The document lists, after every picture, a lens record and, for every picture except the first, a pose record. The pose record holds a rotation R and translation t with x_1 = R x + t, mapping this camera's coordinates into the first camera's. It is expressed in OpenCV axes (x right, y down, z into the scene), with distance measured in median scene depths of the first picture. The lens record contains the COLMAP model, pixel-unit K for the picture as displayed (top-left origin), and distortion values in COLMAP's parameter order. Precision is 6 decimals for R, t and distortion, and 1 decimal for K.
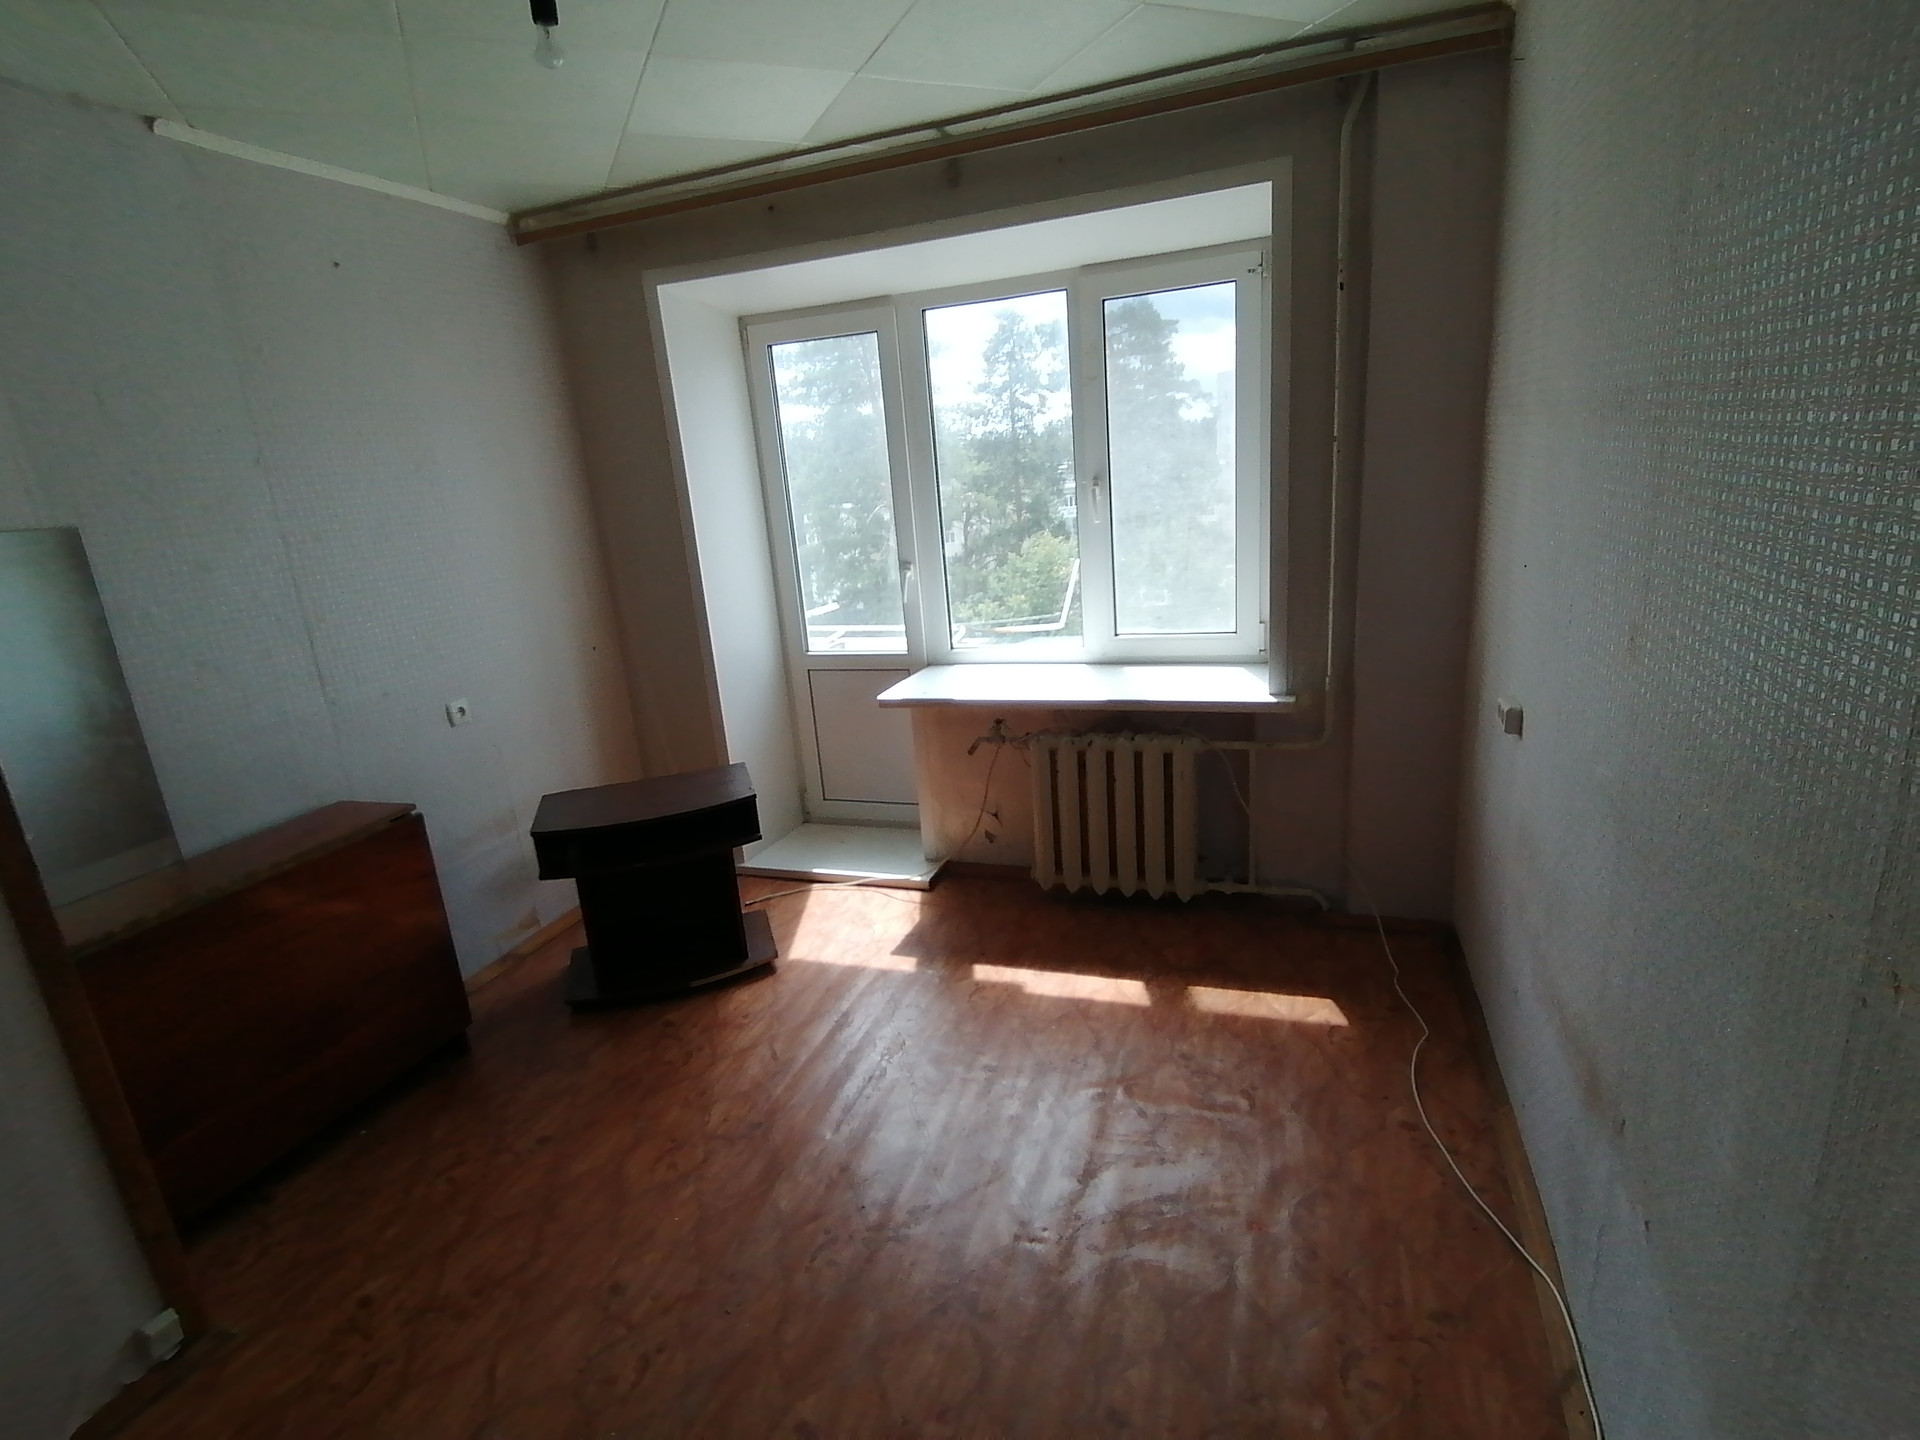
lens RADIAL K [[920.0, 0, 971.0], [0, 920.0, 719.5], [0, 0, 1]] dist [0.004276, -0.009530]
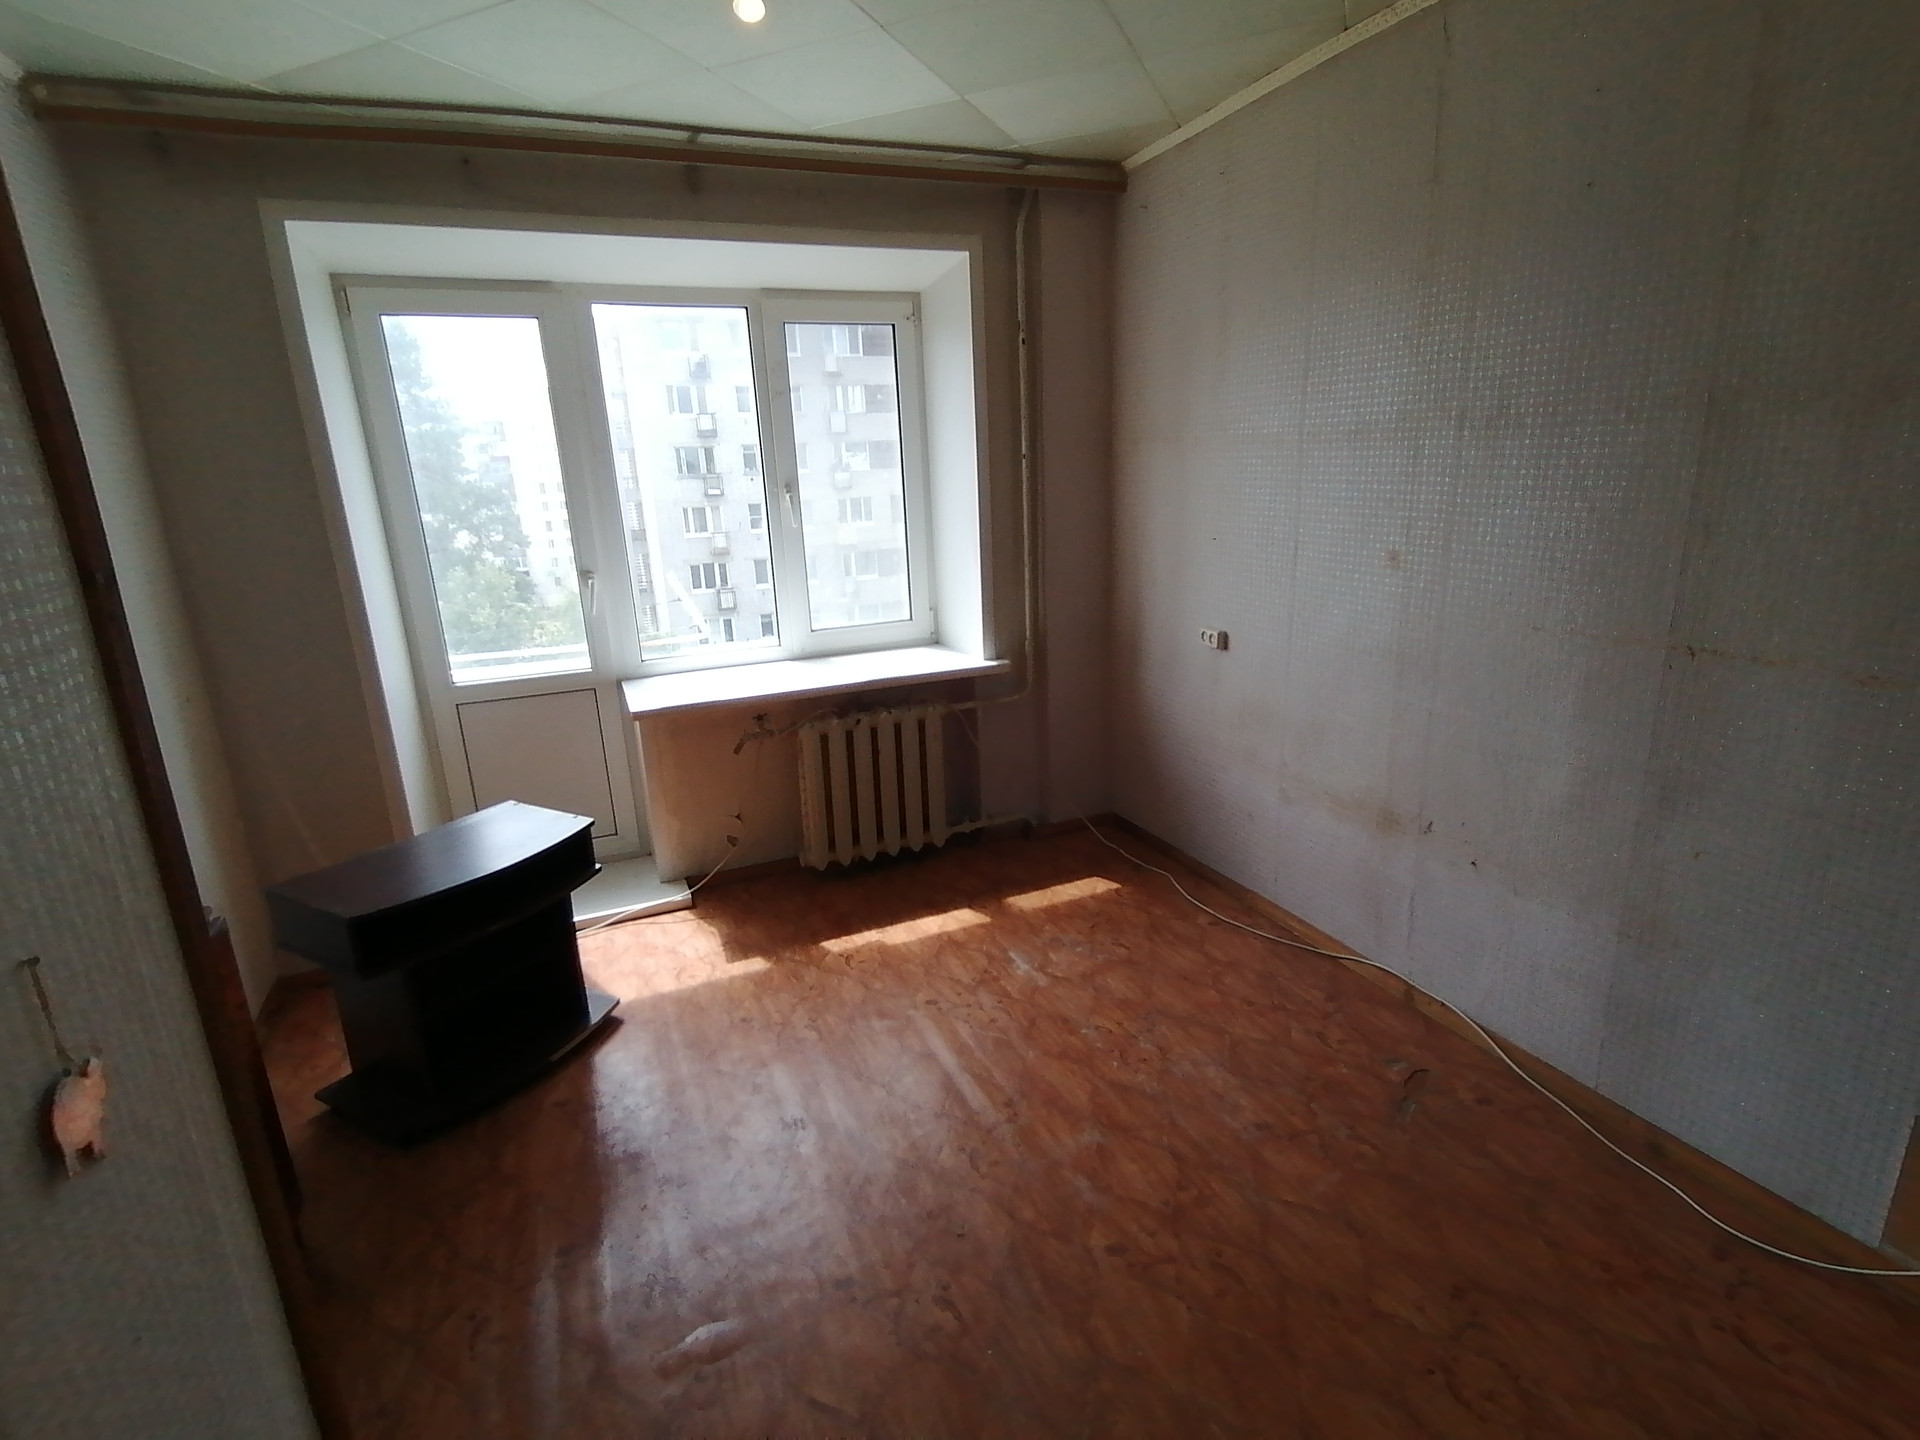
lens RADIAL K [[927.0, 0, 960.0], [0, 927.0, 720.0], [0, 0, 1]] dist [-0.002125, -0.001272]
pose [[0.749152, -0.130568, 0.649403, -0.504364], [0.158781, 0.987195, 0.015313, 0.026280], [-0.643086, 0.091641, 0.760291, 0.080525]]
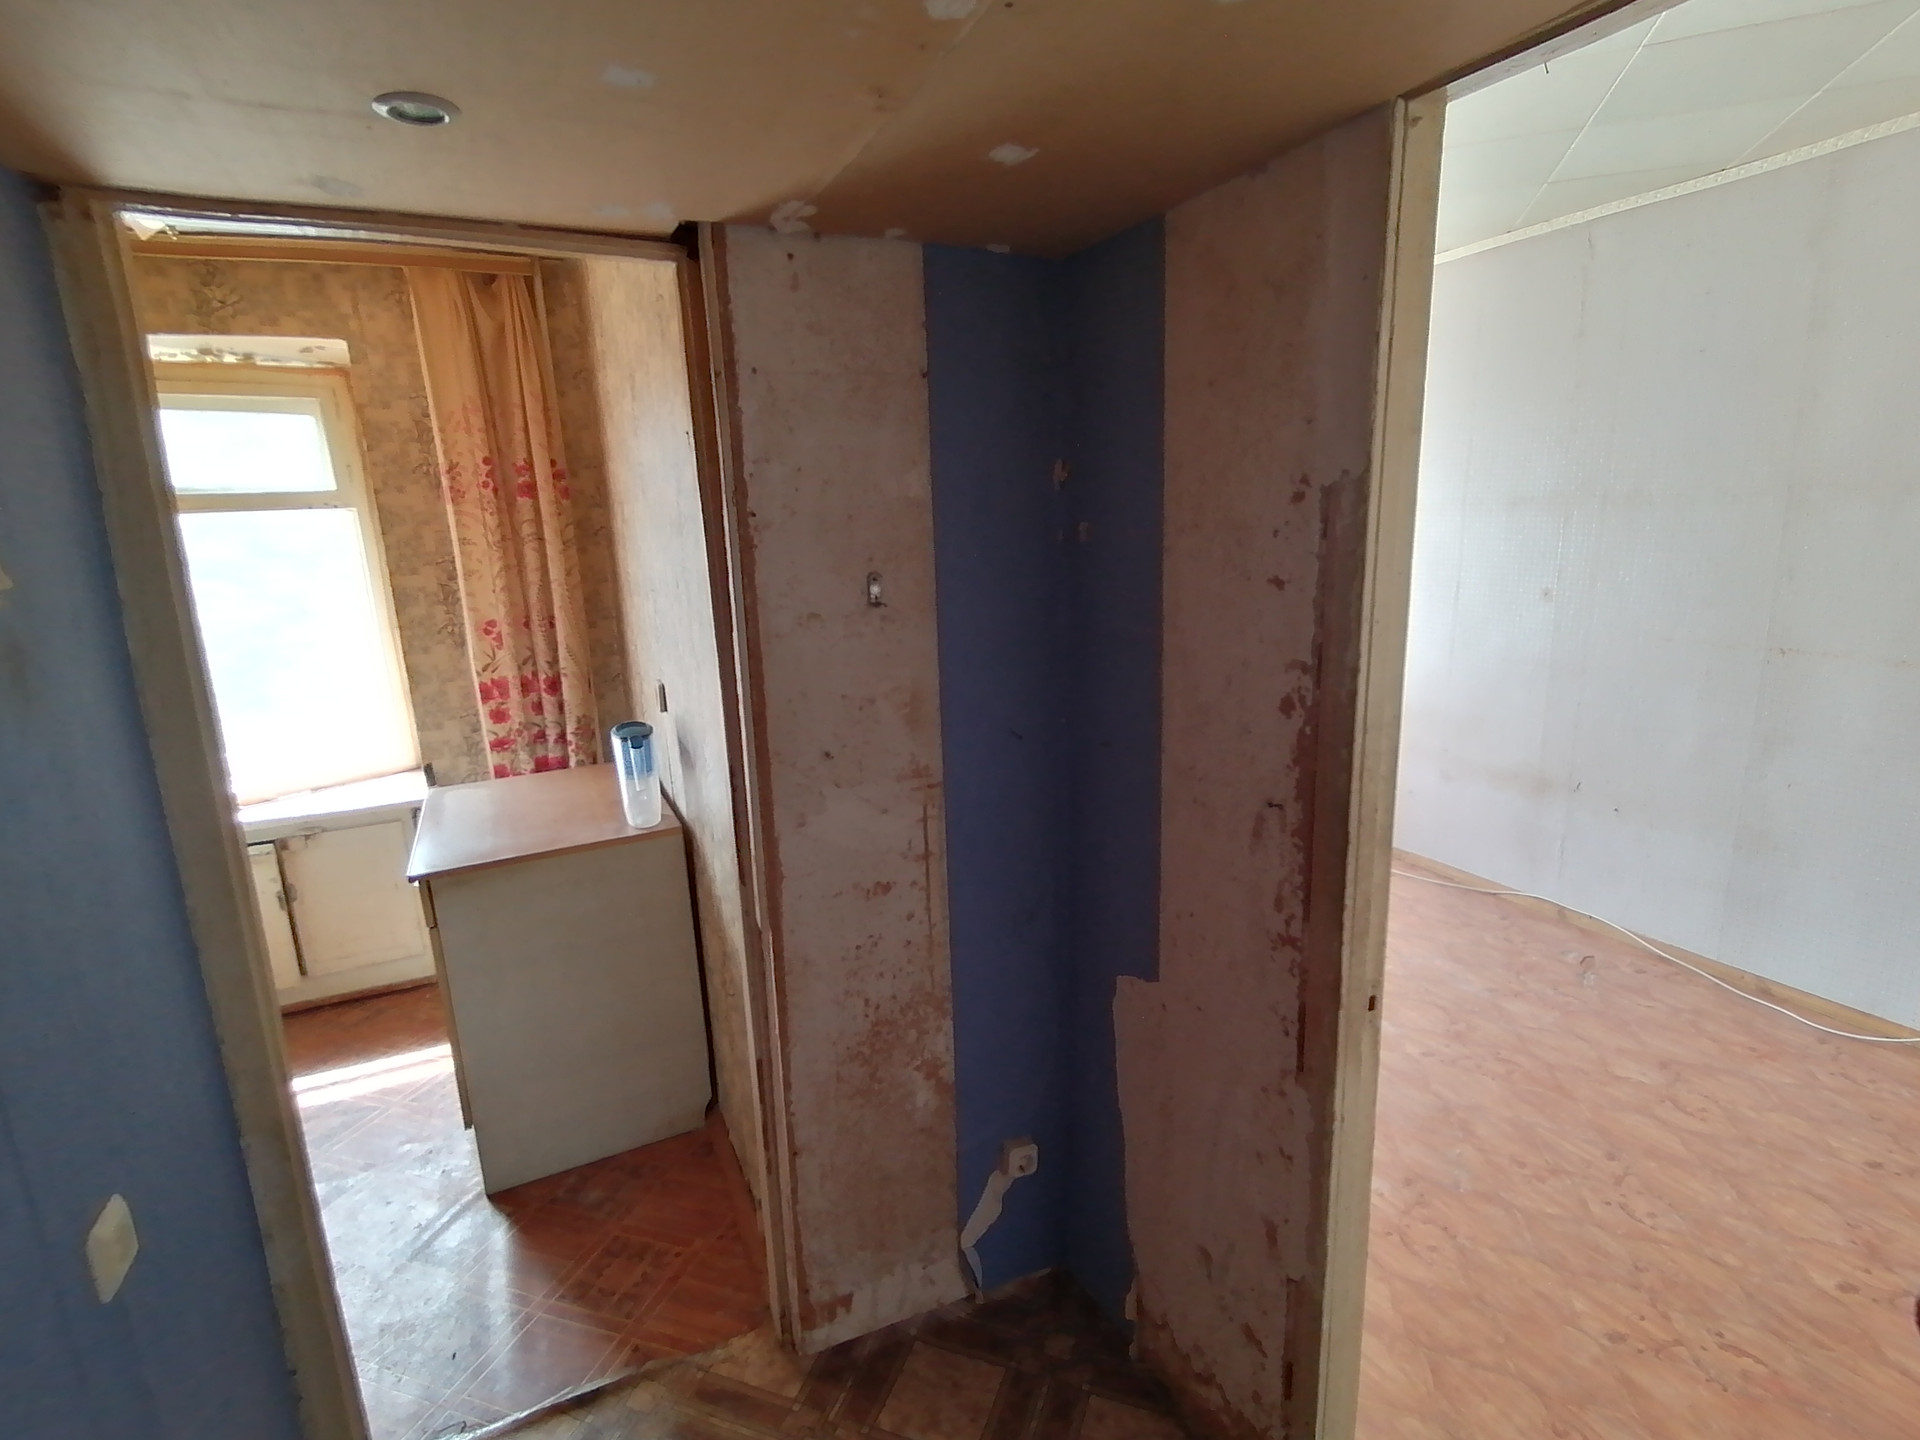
lens RADIAL K [[920.0, 0, 971.0], [0, 920.0, 719.5], [0, 0, 1]] dist [0.004276, -0.009530]
pose [[0.724343, -0.104623, 0.681455, -0.970493], [0.166567, 0.985695, -0.025718, 0.022413], [-0.669016, 0.132137, 0.731408, 0.107624]]
